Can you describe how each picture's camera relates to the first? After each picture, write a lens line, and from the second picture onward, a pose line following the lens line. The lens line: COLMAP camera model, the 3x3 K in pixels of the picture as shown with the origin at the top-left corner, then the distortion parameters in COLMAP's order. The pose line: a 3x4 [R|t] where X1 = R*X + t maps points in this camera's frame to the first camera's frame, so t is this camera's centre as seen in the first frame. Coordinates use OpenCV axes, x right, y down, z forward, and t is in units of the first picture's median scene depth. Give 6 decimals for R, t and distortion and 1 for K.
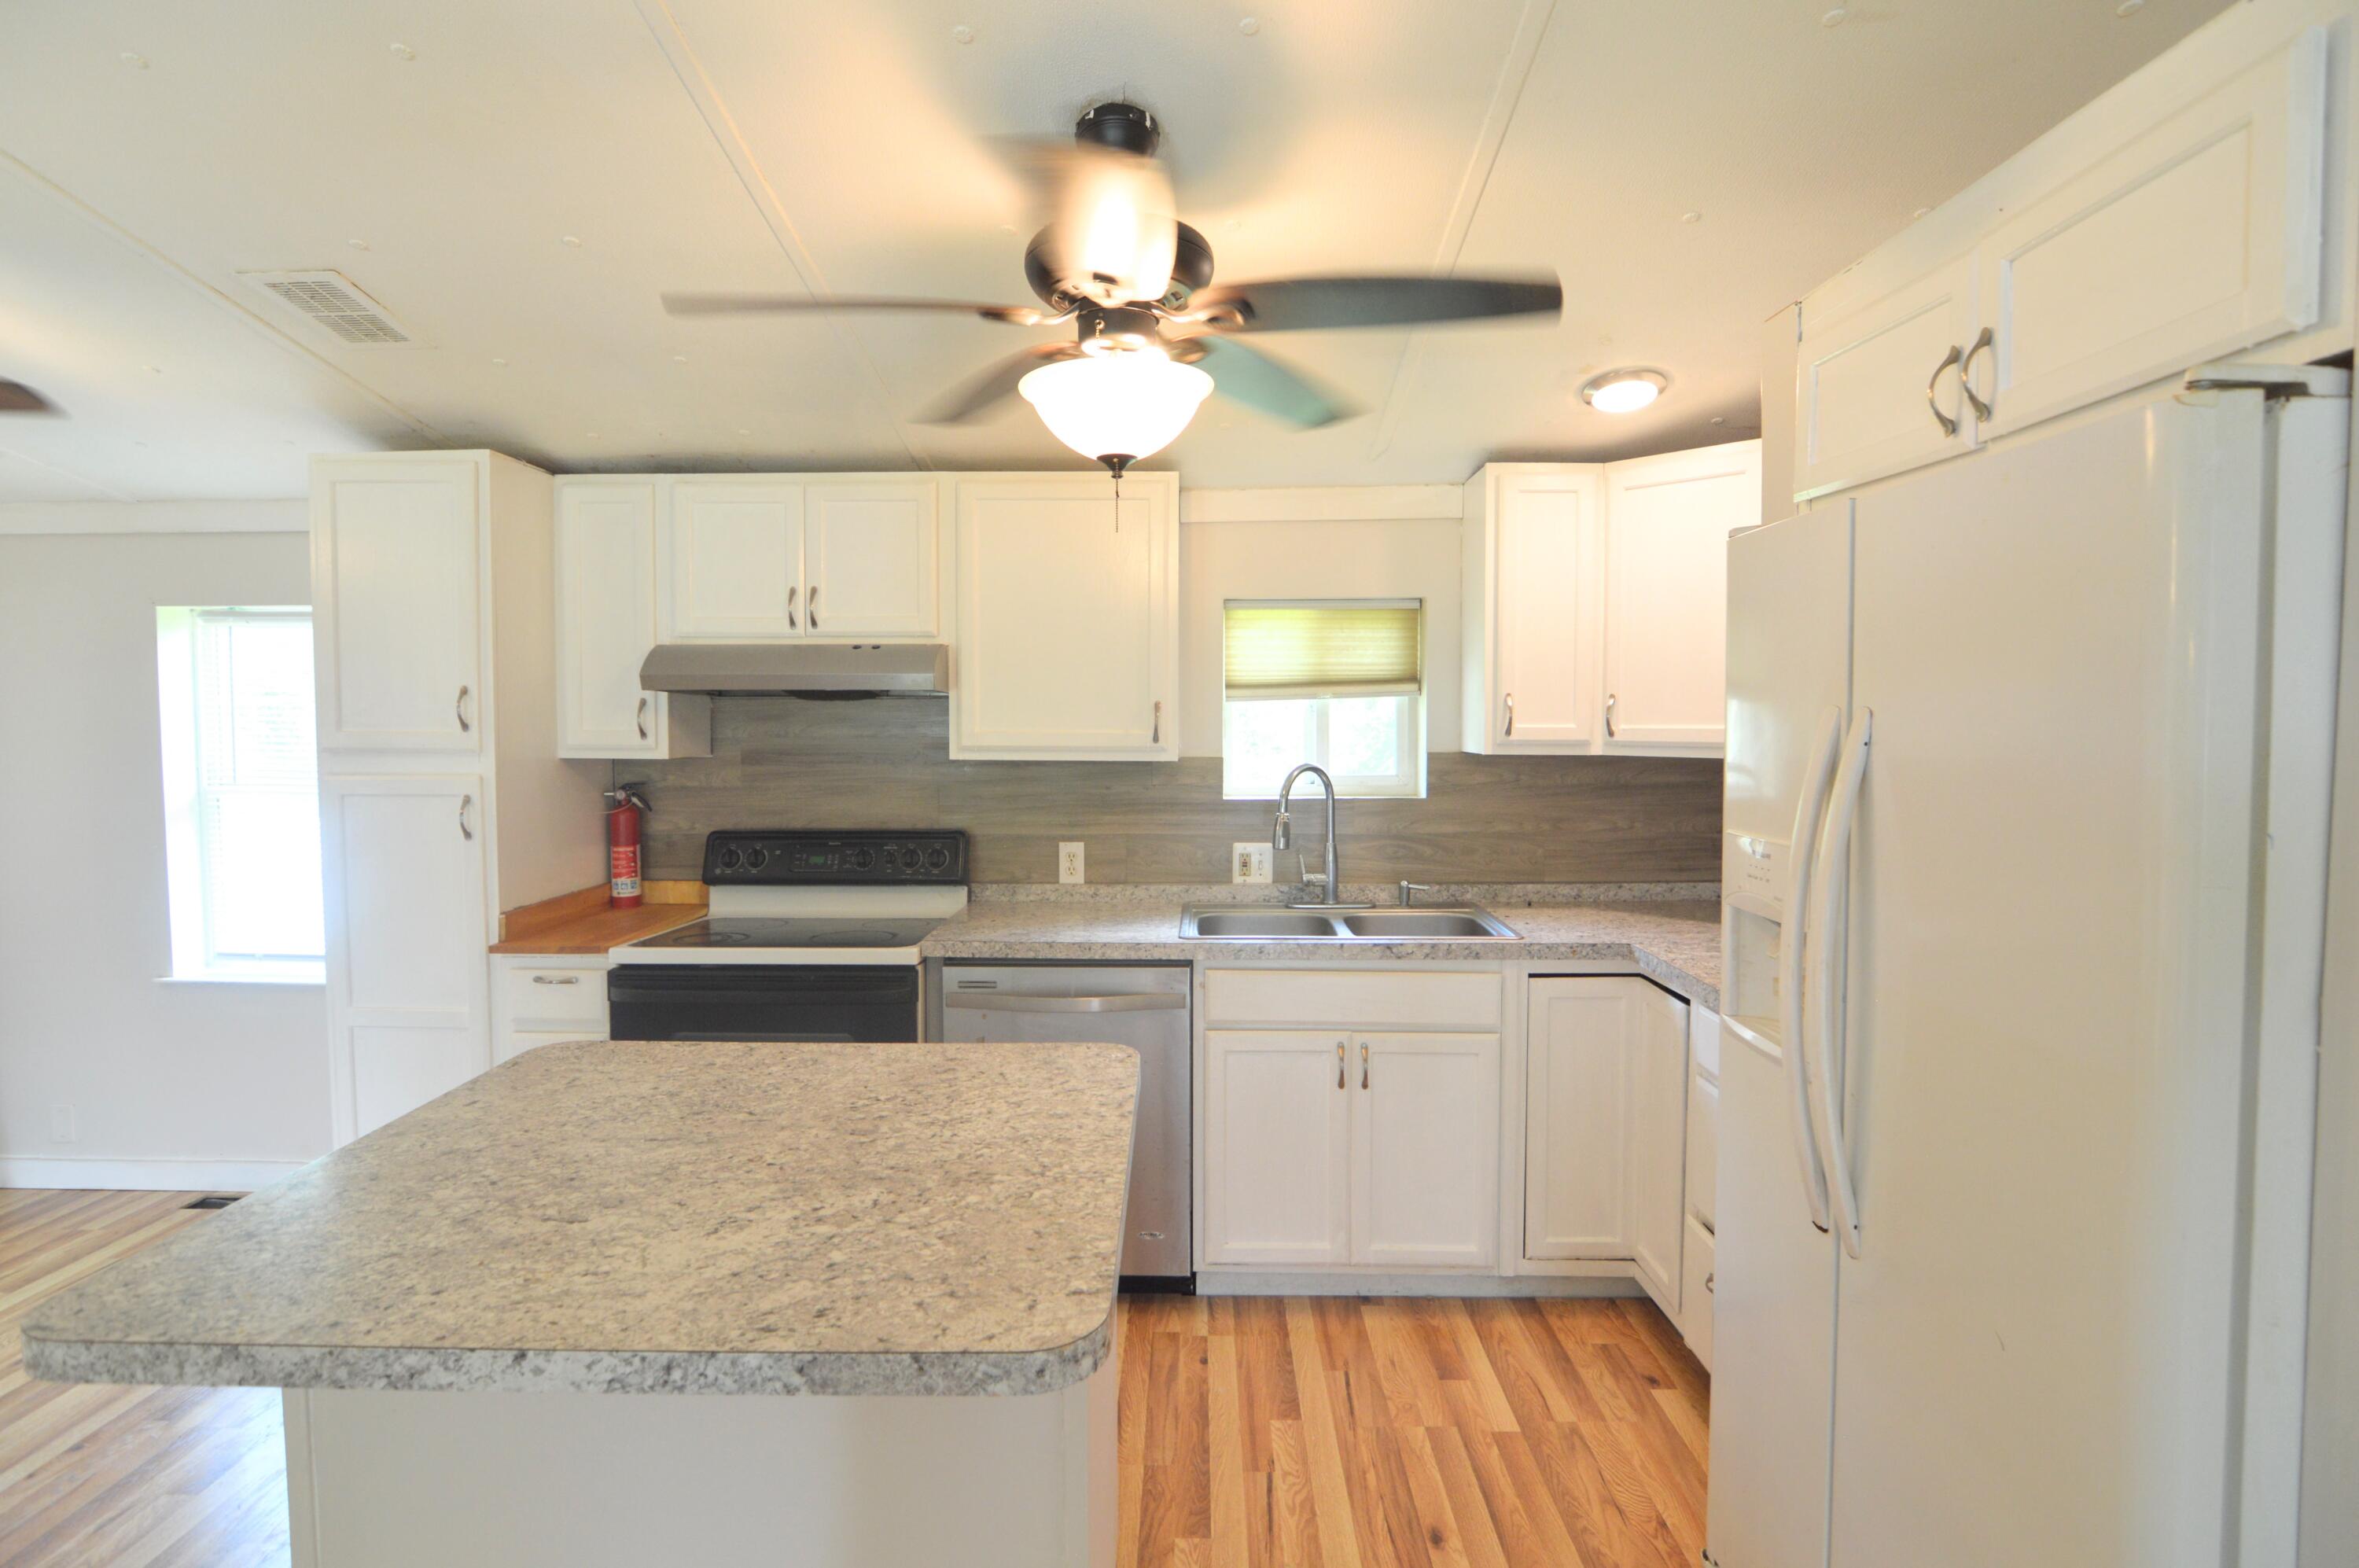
lens RADIAL K [[1179.2, 0, 1166.1], [0, 1179.2, 769.3], [0, 0, 1]] dist [-0.032494, 0.010189]
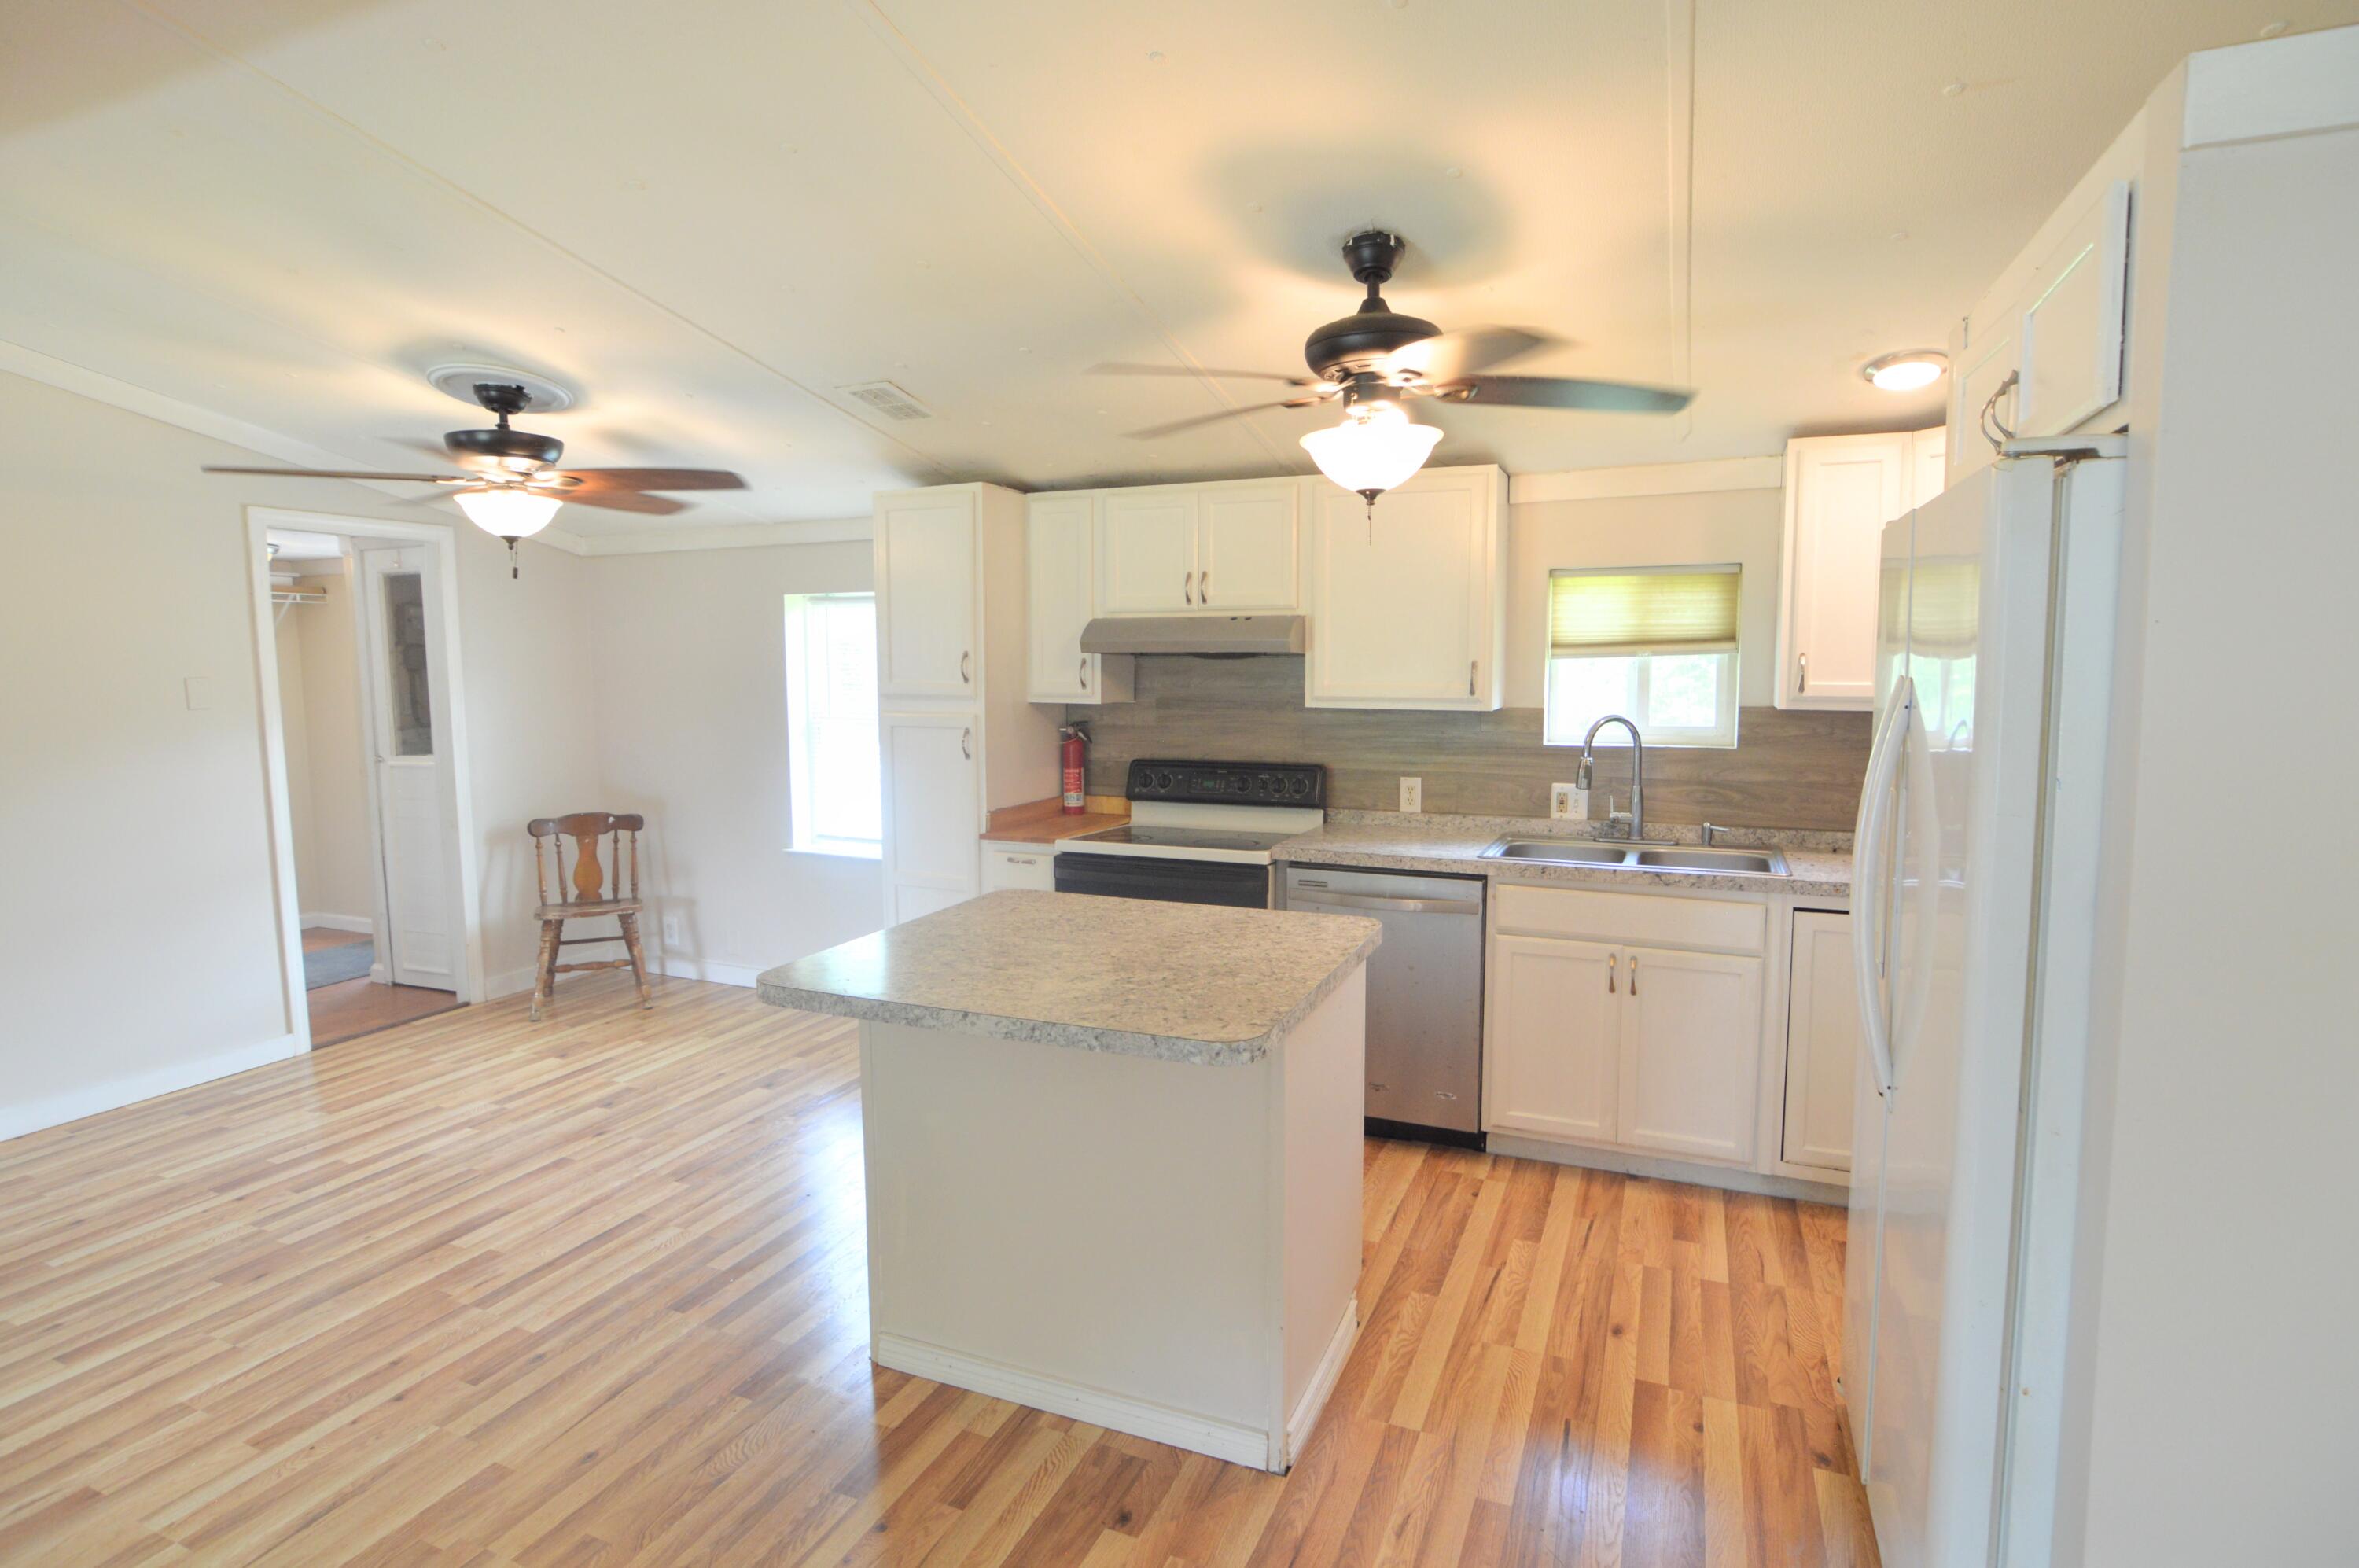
lens RADIAL K [[1179.2, 0, 1166.1], [0, 1179.2, 769.3], [0, 0, 1]] dist [-0.032494, 0.010189]
pose [[0.924895, 0.032605, -0.378823, 0.157037], [-0.014734, 0.998642, 0.049979, -0.002674], [0.379938, -0.040644, 0.924119, -0.217845]]
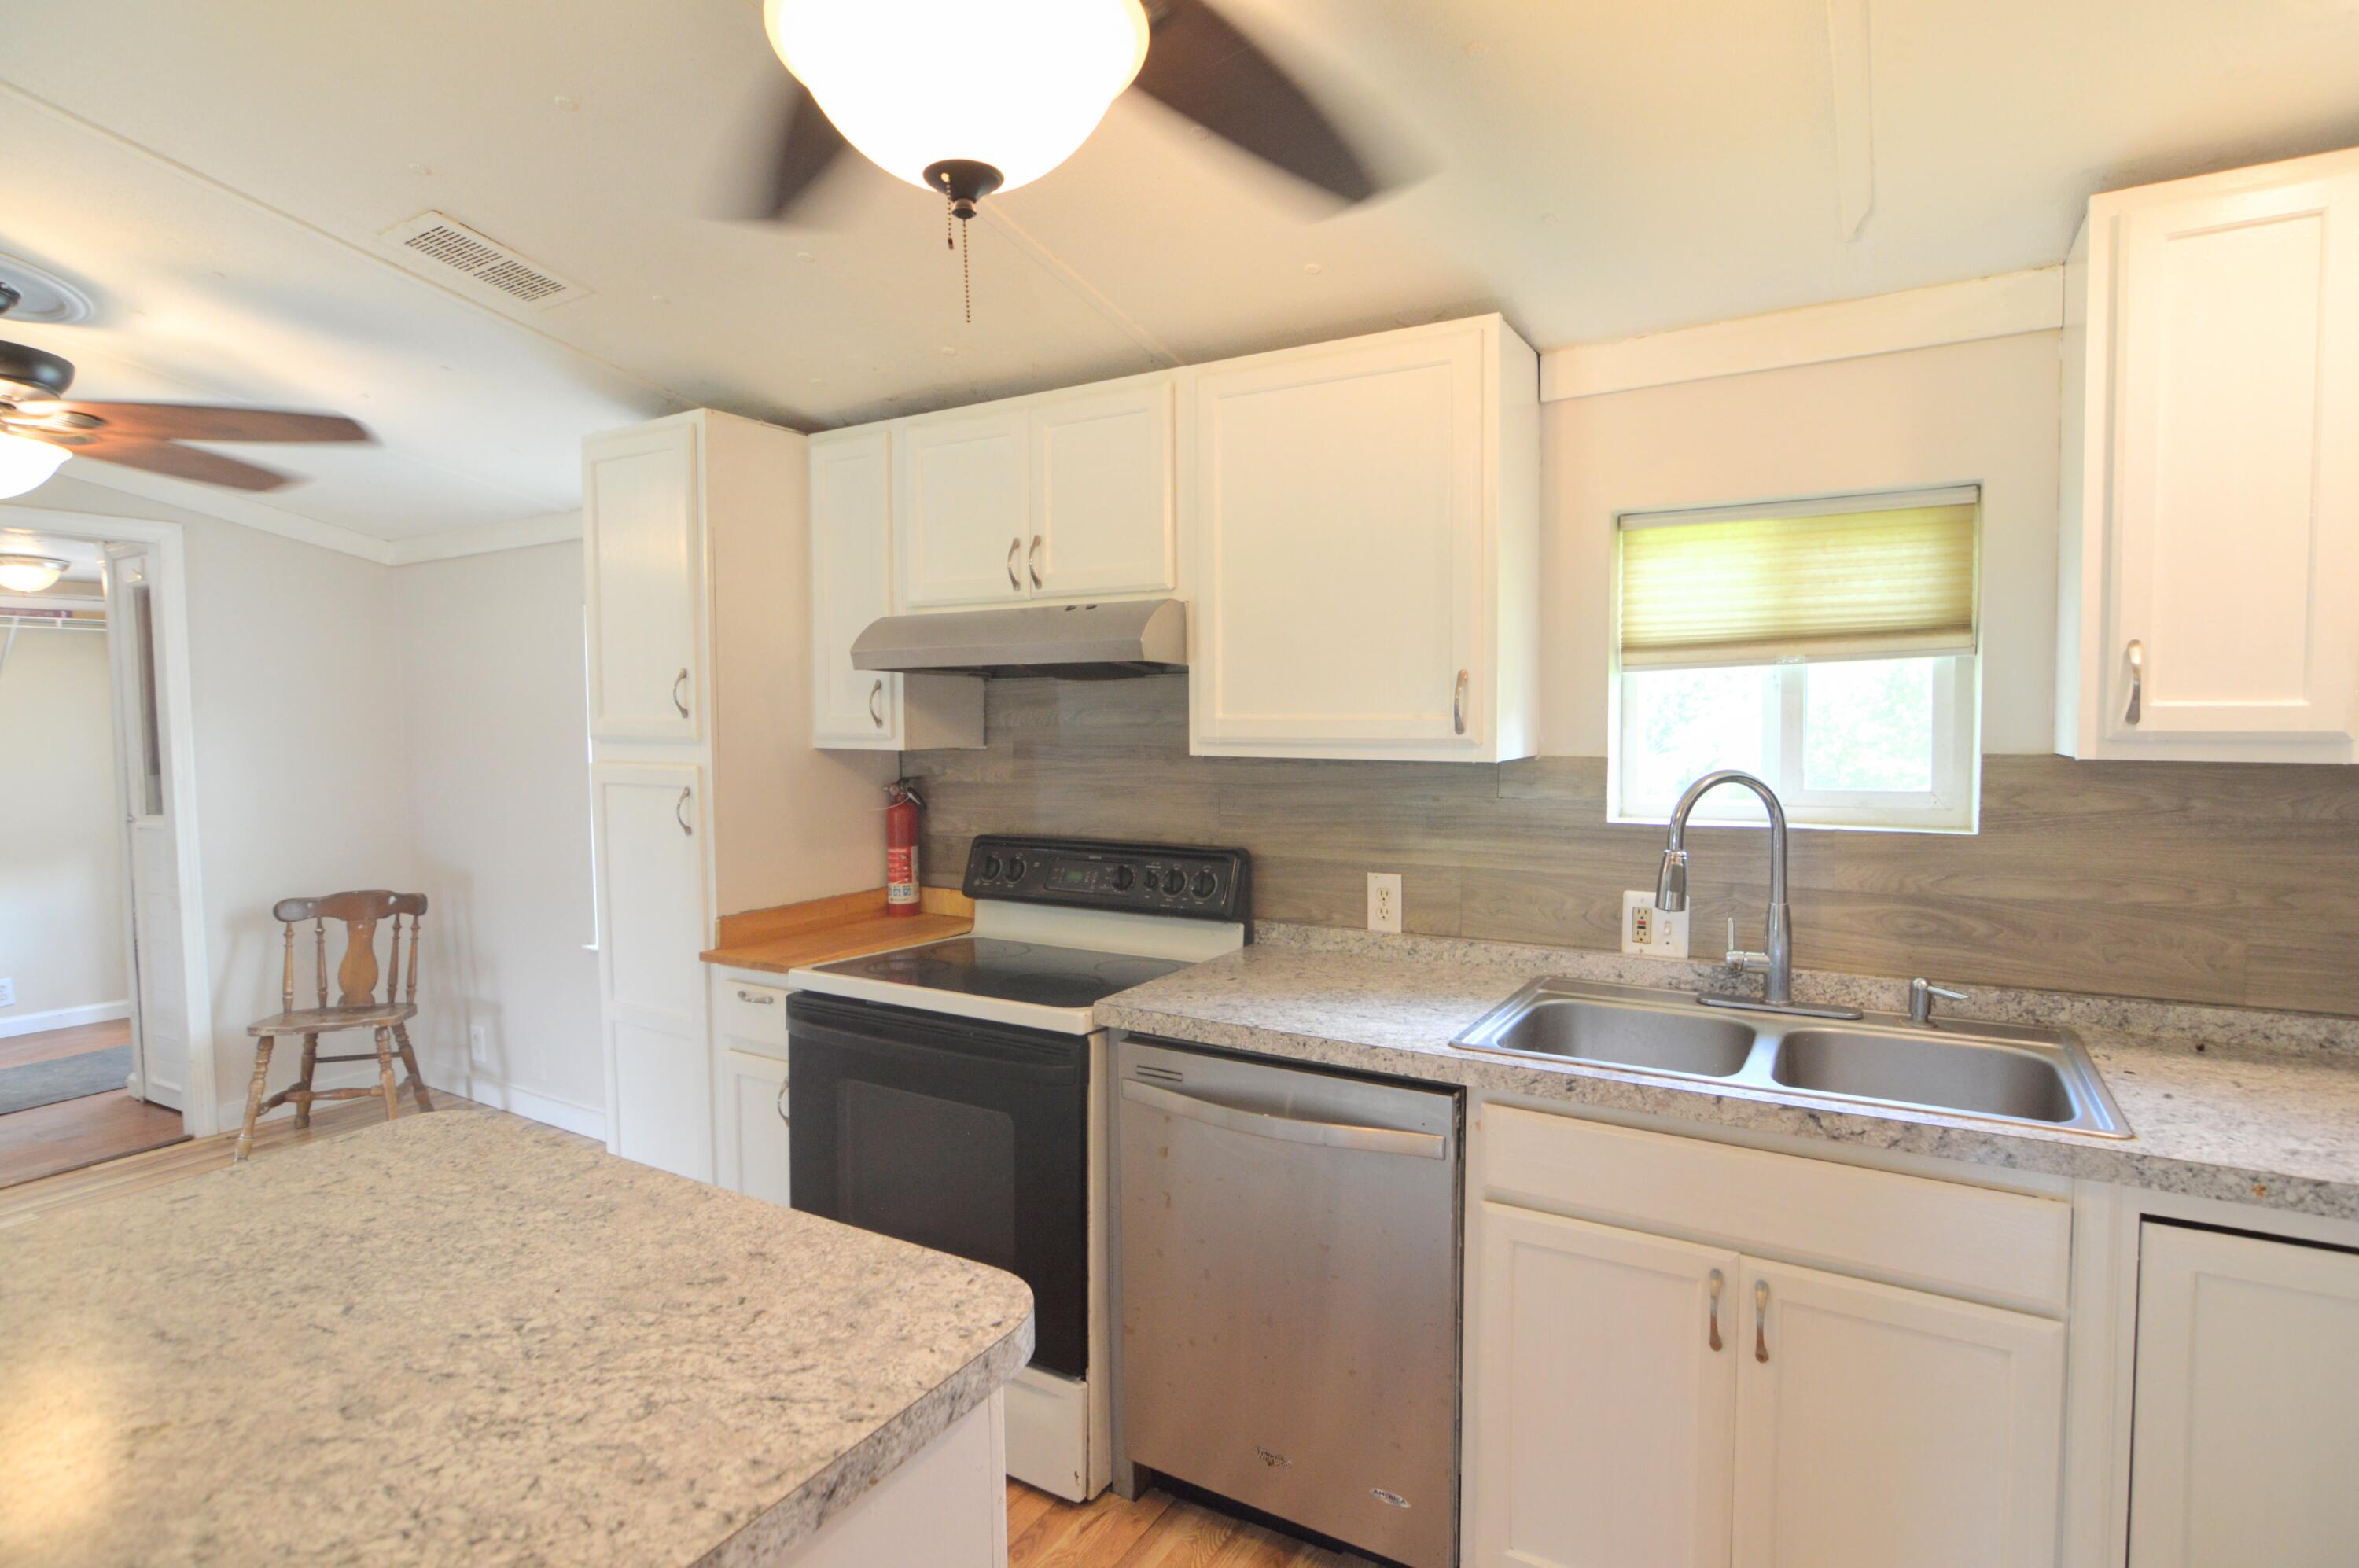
lens RADIAL K [[1179.2, 0, 1166.1], [0, 1179.2, 769.3], [0, 0, 1]] dist [-0.032494, 0.010189]
pose [[0.867820, 0.018831, -0.496522, 0.173682], [-0.016641, 0.999822, 0.008834, -0.005836], [0.496600, 0.000597, 0.867979, 0.350104]]
